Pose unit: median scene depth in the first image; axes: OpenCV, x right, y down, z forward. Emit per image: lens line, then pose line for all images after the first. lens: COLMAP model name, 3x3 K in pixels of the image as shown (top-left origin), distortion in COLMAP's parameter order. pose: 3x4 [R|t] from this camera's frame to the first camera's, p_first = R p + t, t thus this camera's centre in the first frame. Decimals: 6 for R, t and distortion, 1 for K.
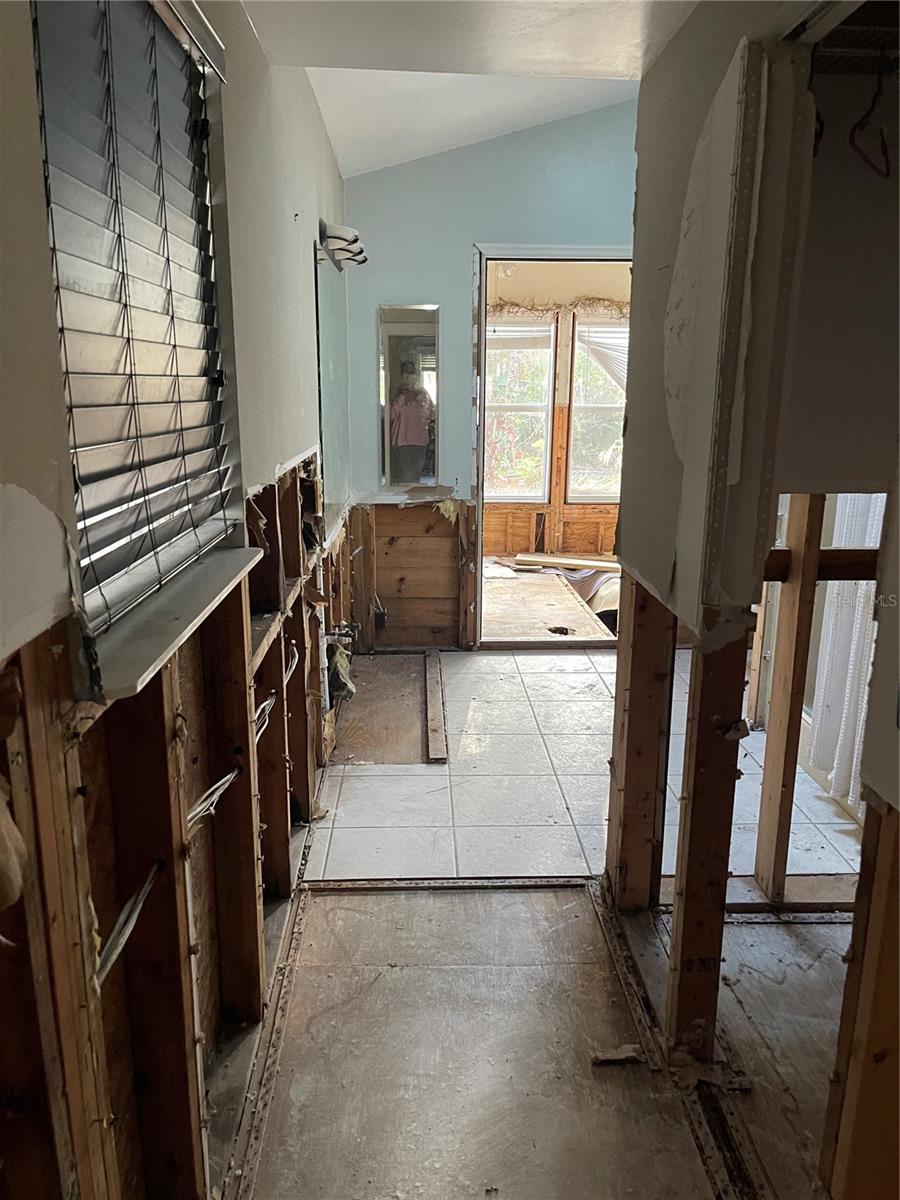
lens RADIAL K [[911.3, 0, 450.0], [0, 911.3, 603.5], [0, 0, 1]] dist [0.056114, -0.046538]
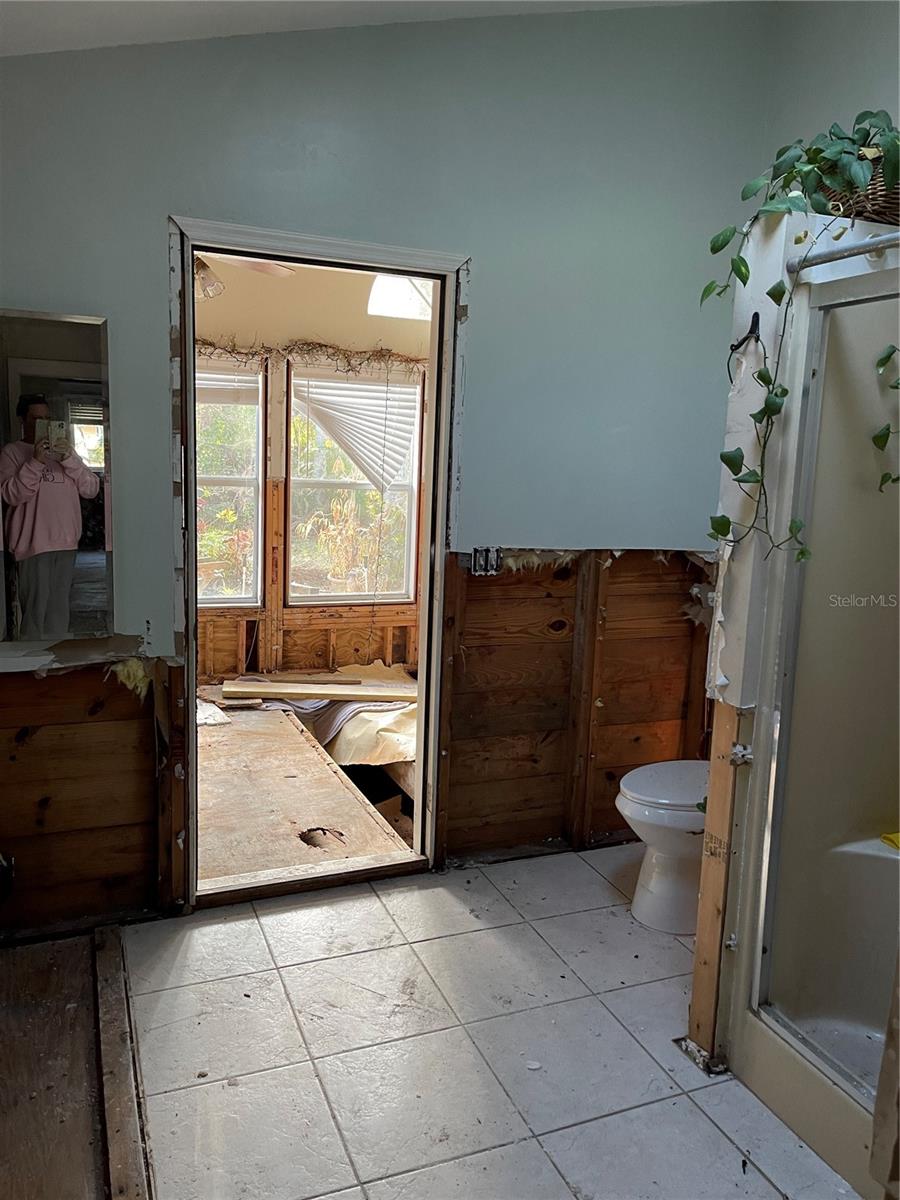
lens RADIAL K [[911.3, 0, 455.8], [0, 911.3, 591.9], [0, 0, 1]] dist [0.056114, -0.046538]
pose [[0.934576, -0.026450, 0.354779, -0.010207], [0.051678, 0.996748, -0.061821, -0.073008], [-0.351991, 0.076111, 0.932904, 0.262547]]
